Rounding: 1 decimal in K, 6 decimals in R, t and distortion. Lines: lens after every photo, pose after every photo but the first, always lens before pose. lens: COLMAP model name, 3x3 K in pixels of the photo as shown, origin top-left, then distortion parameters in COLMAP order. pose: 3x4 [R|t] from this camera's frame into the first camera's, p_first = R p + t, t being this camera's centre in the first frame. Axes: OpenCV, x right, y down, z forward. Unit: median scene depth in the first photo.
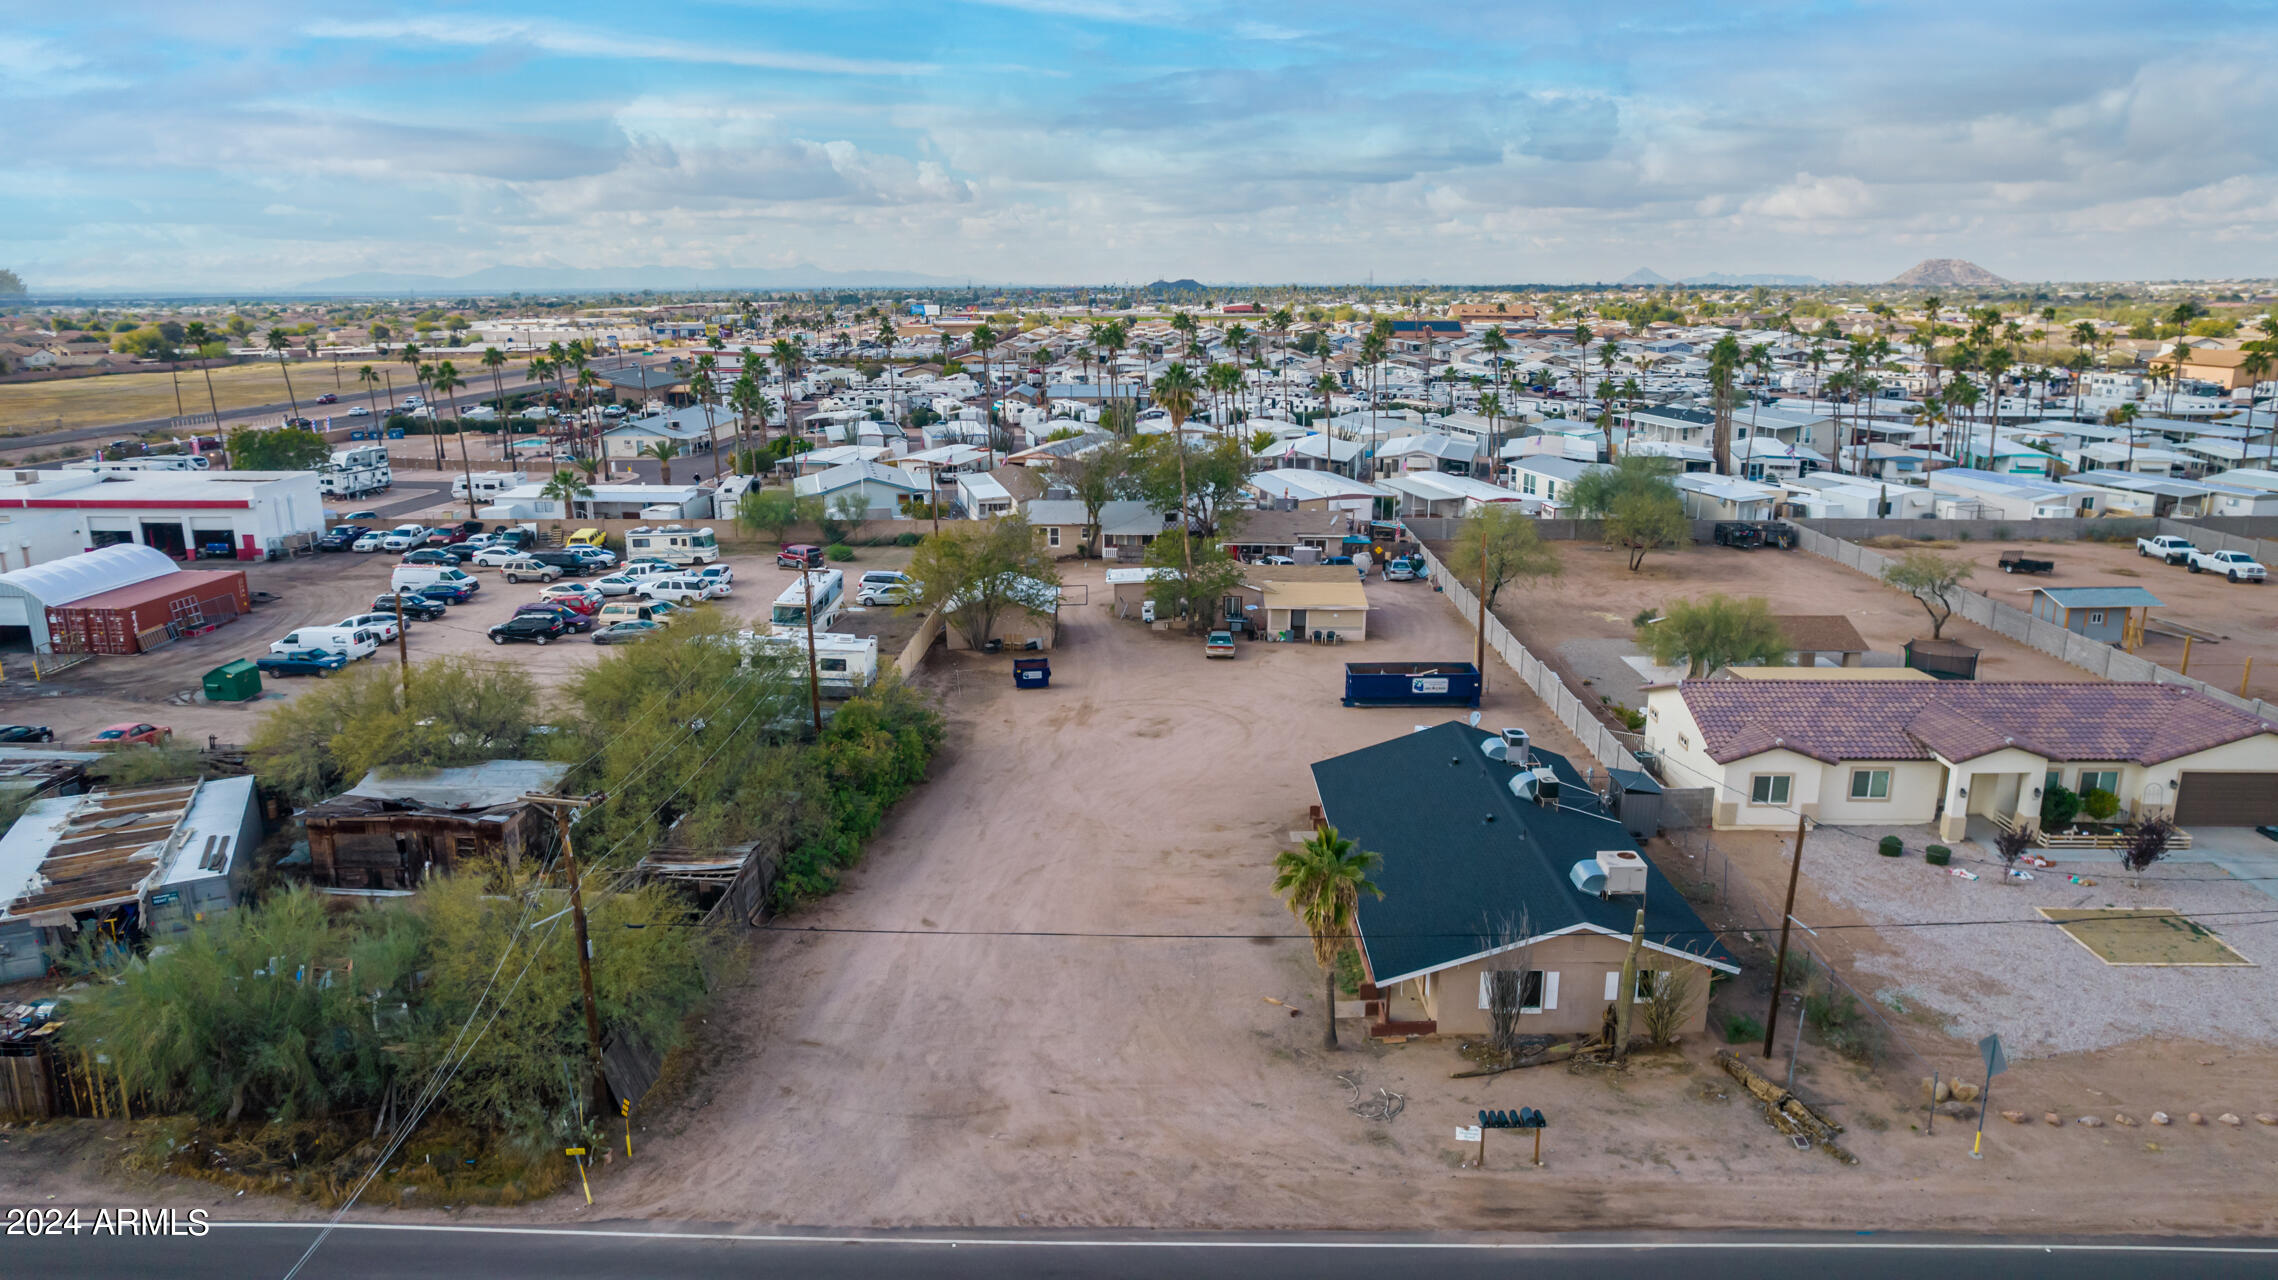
lens RADIAL K [[1486.1, 0, 1146.2], [0, 1486.1, 609.6], [0, 0, 1]] dist [-0.077938, 0.066402]
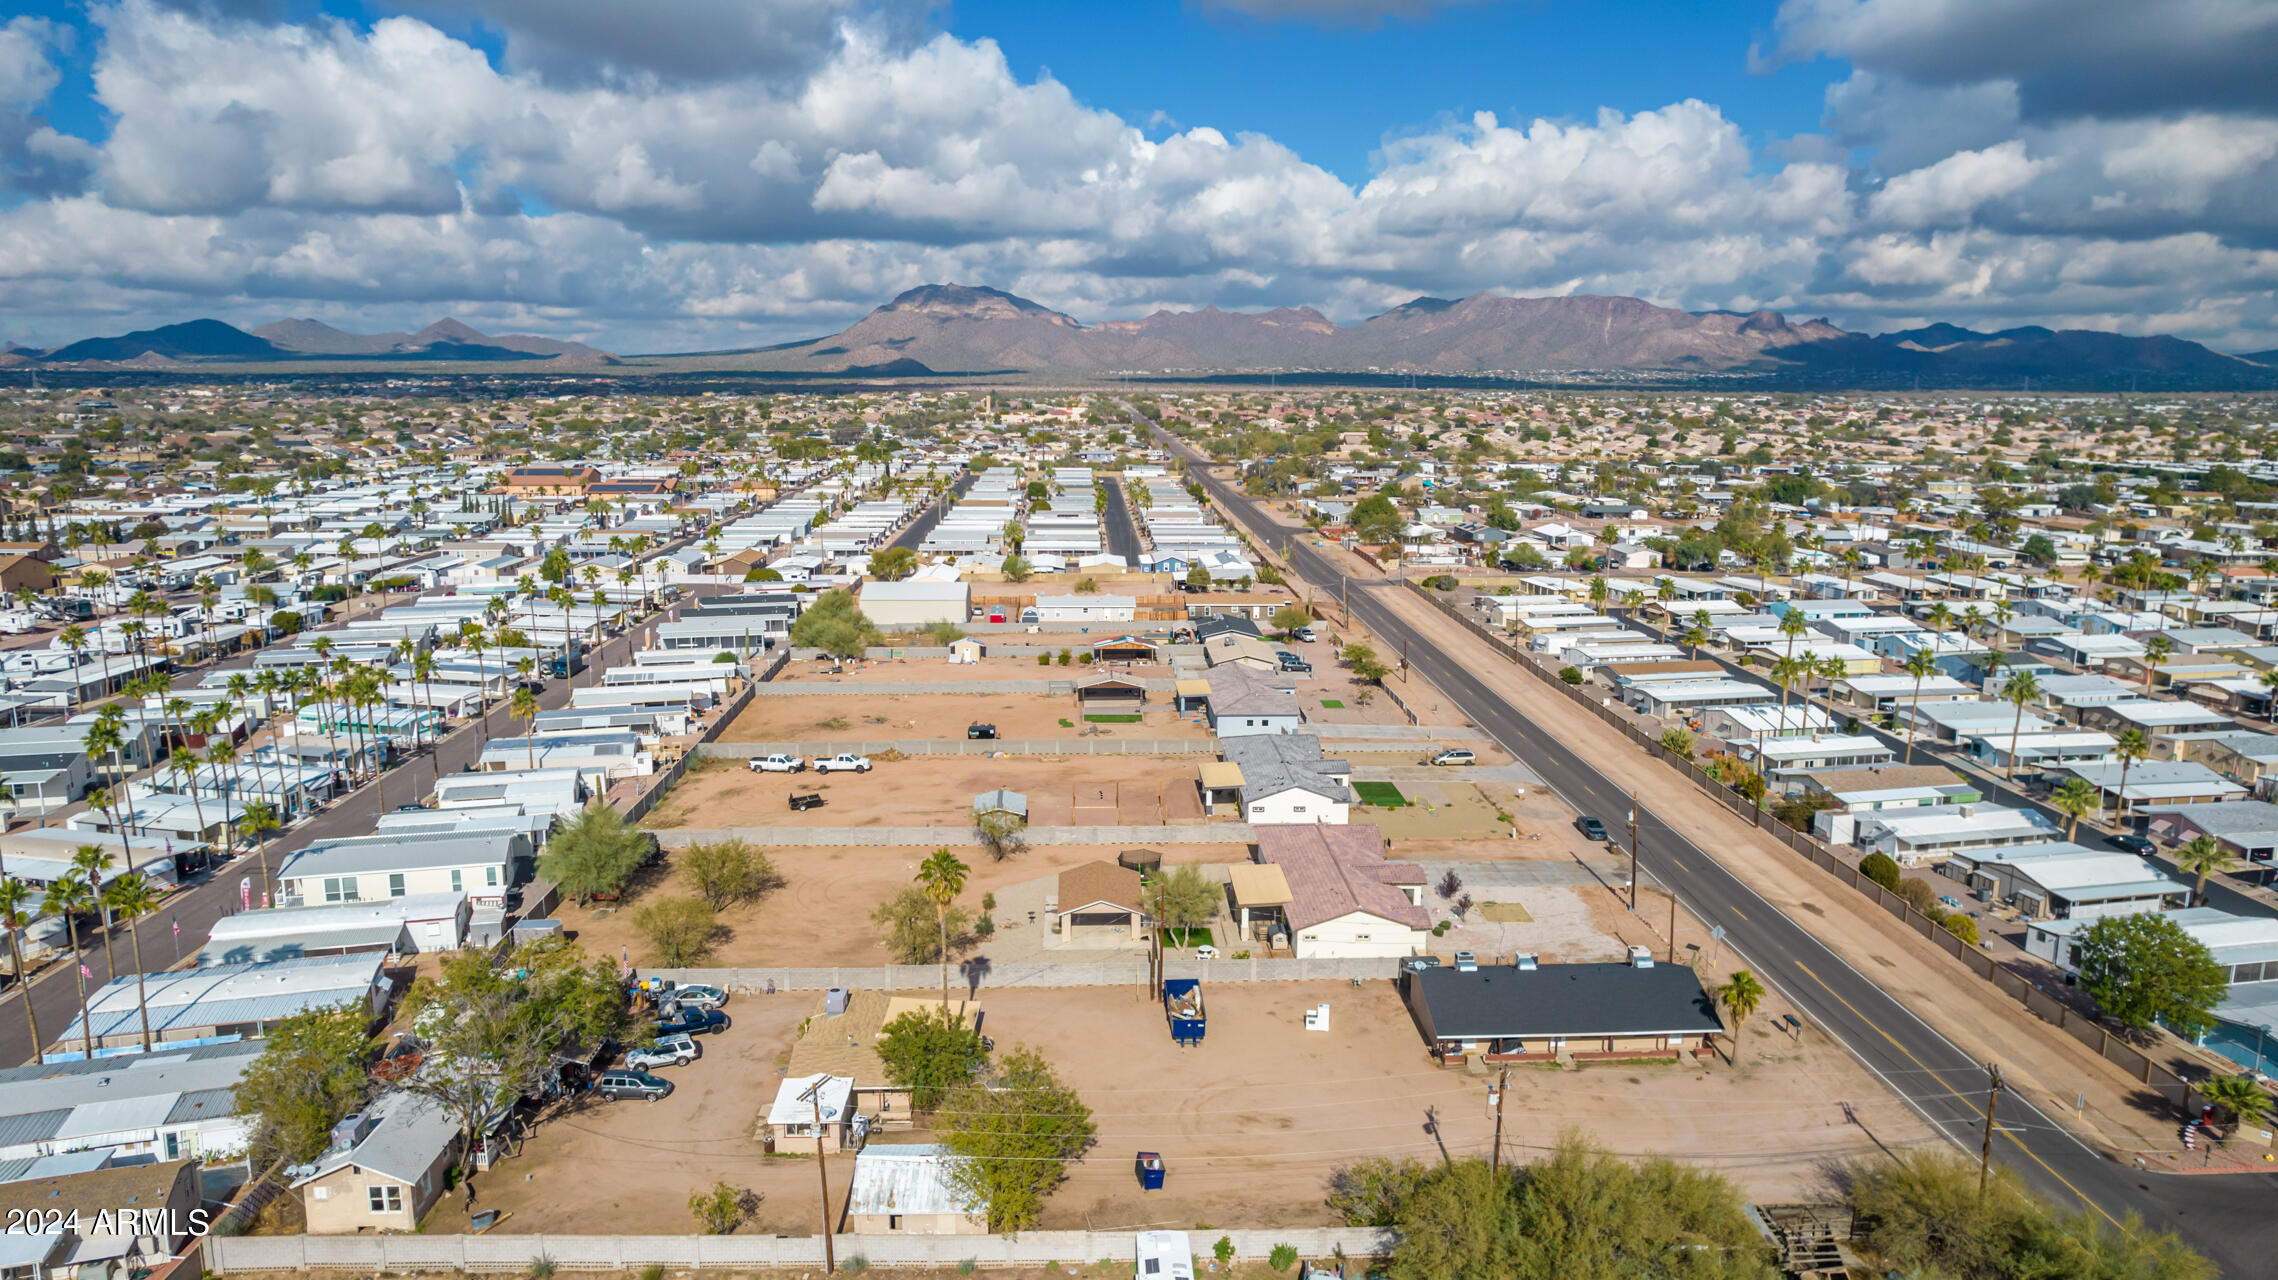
lens RADIAL K [[1486.1, 0, 1148.6], [0, 1486.1, 633.9], [0, 0, 1]] dist [-0.077938, 0.066402]
pose [[-0.068752, -0.170694, 0.982923, -0.891705], [0.212076, 0.960234, 0.181588, -0.437658], [-0.974832, 0.220939, -0.029818, 0.843971]]
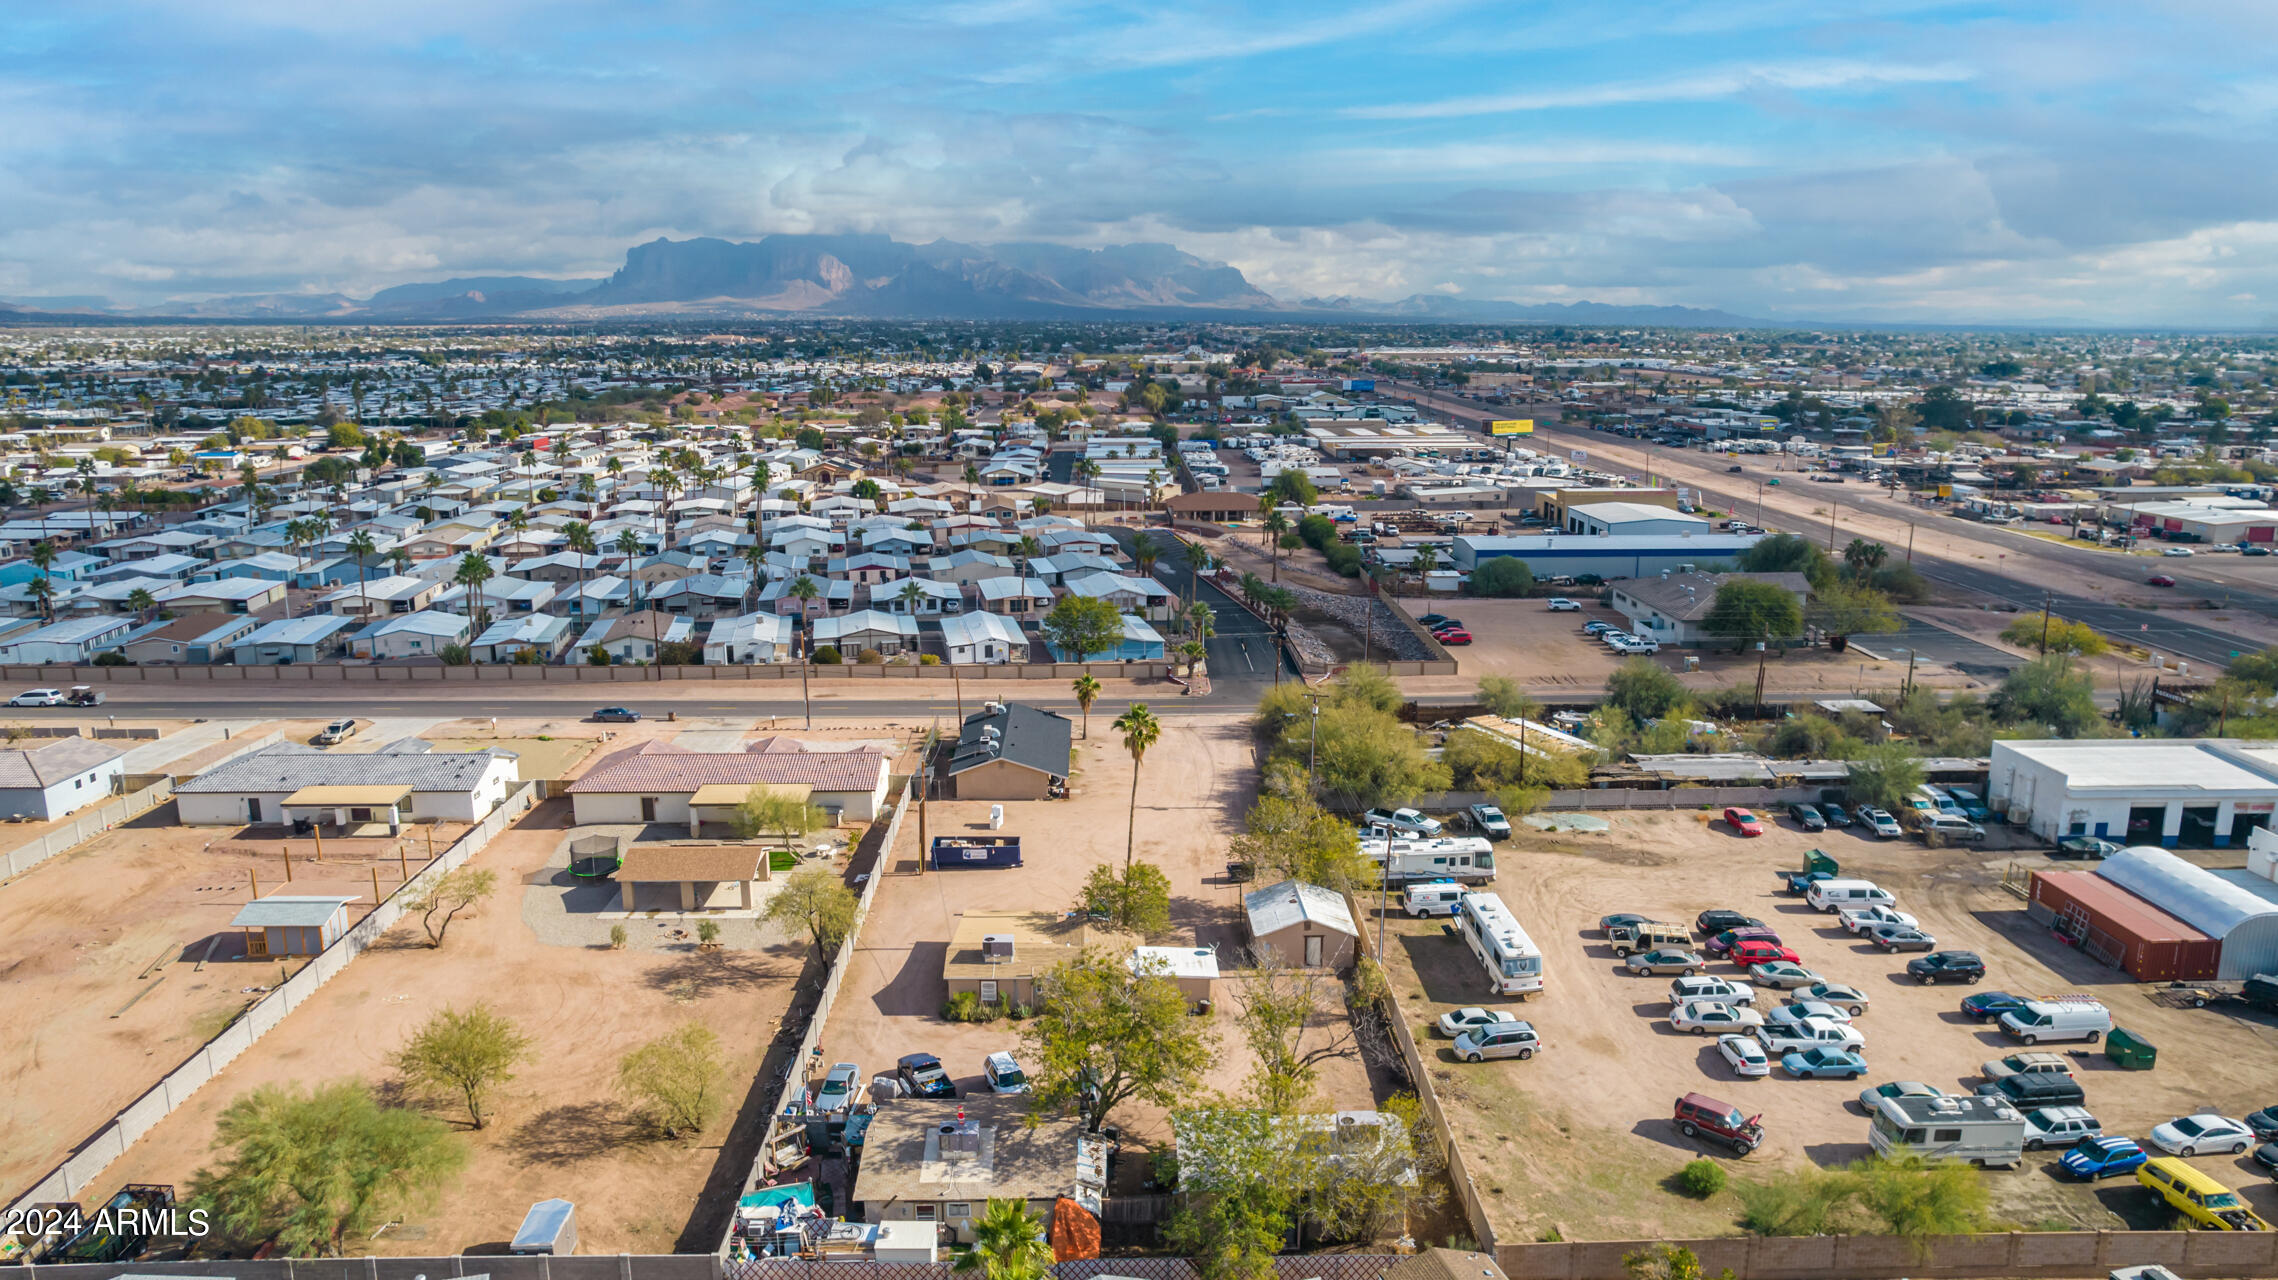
lens RADIAL K [[1486.1, 0, 1134.6], [0, 1486.1, 604.4], [0, 0, 1]] dist [-0.077938, 0.066402]
pose [[-0.999292, 0.011665, -0.035760, 0.059790], [-0.003541, 0.917308, 0.398164, -0.647147], [0.037448, 0.398008, -0.916617, 1.912430]]
